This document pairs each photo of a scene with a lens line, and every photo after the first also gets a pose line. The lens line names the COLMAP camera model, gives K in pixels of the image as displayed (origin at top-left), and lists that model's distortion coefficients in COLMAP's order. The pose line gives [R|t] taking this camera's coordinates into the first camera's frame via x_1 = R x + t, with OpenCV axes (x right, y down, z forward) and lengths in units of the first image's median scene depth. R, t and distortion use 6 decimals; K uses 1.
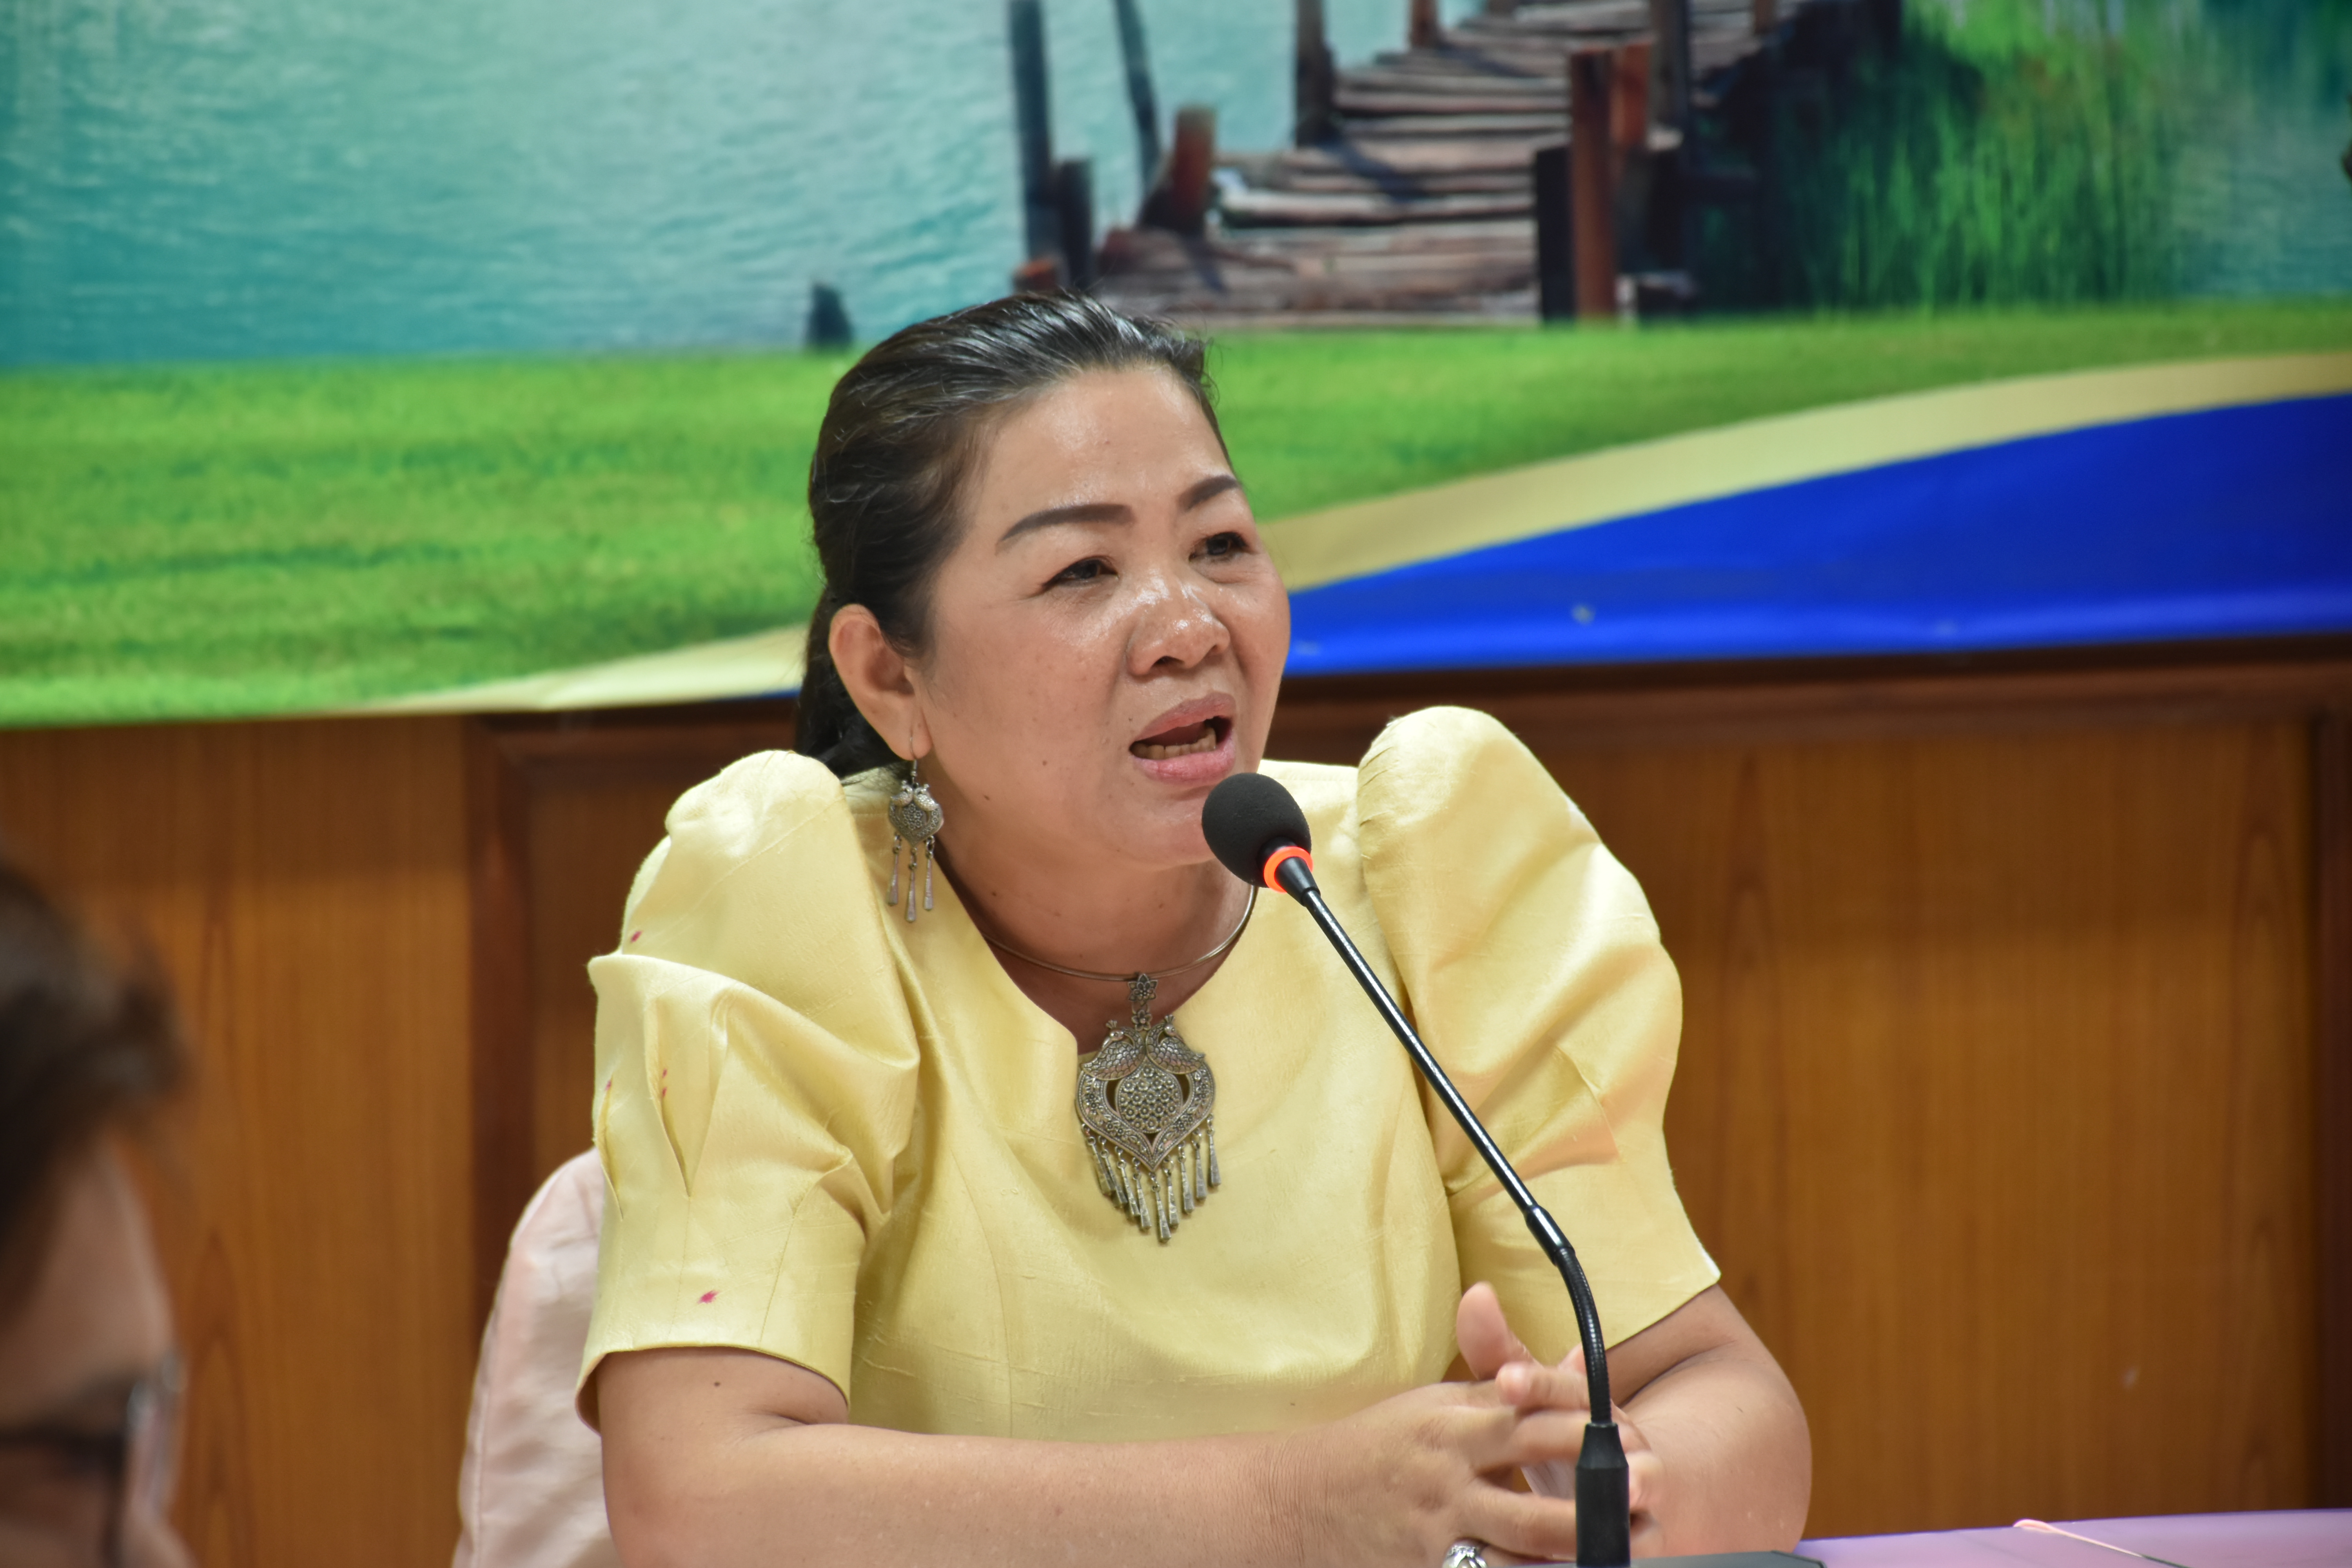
lens RADIAL K [[14123.3, 0, 1176.0], [0, 14123.3, 784.0], [0, 0, 1]] dist [0.121046, 0.000000]
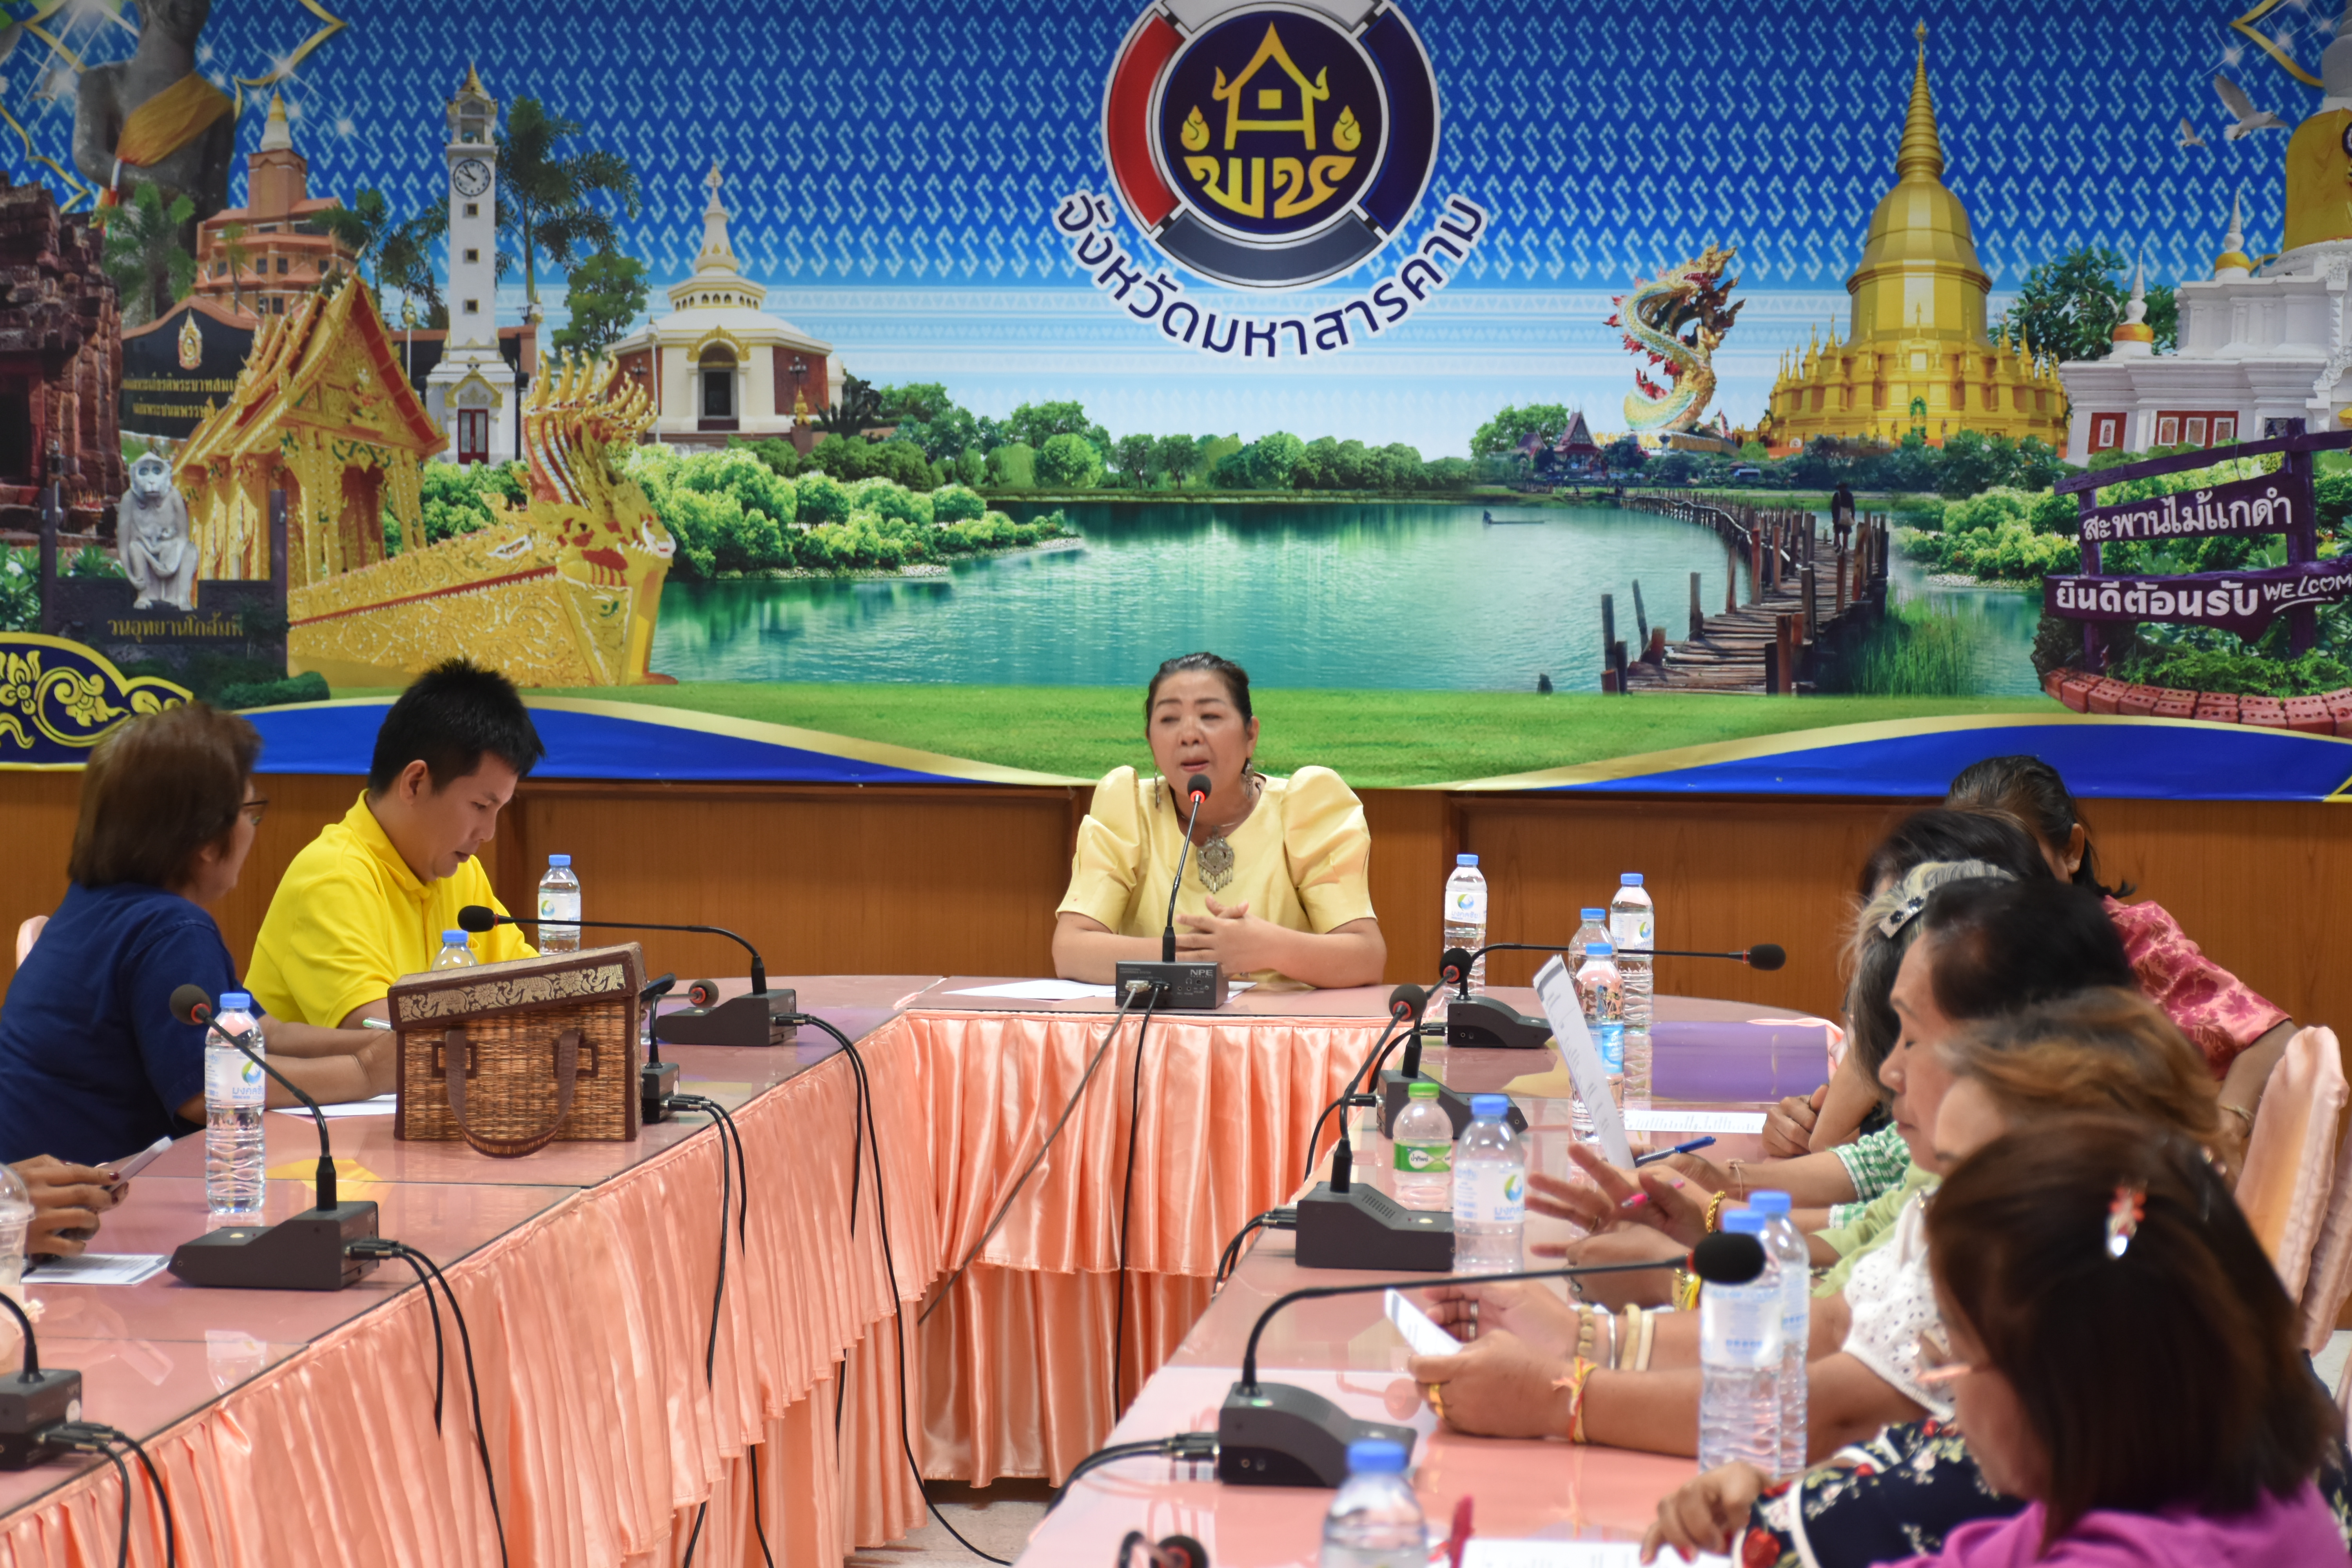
lens RADIAL K [[5741.1, 0, 1175.9], [0, 5741.1, 782.6], [0, 0, 1]] dist [-0.030349, 0.000000]
pose [[0.896294, 0.039841, -0.441666, 0.521713], [-0.055569, 0.998196, -0.022725, 0.028975], [0.439964, 0.044911, 0.896892, -0.320227]]
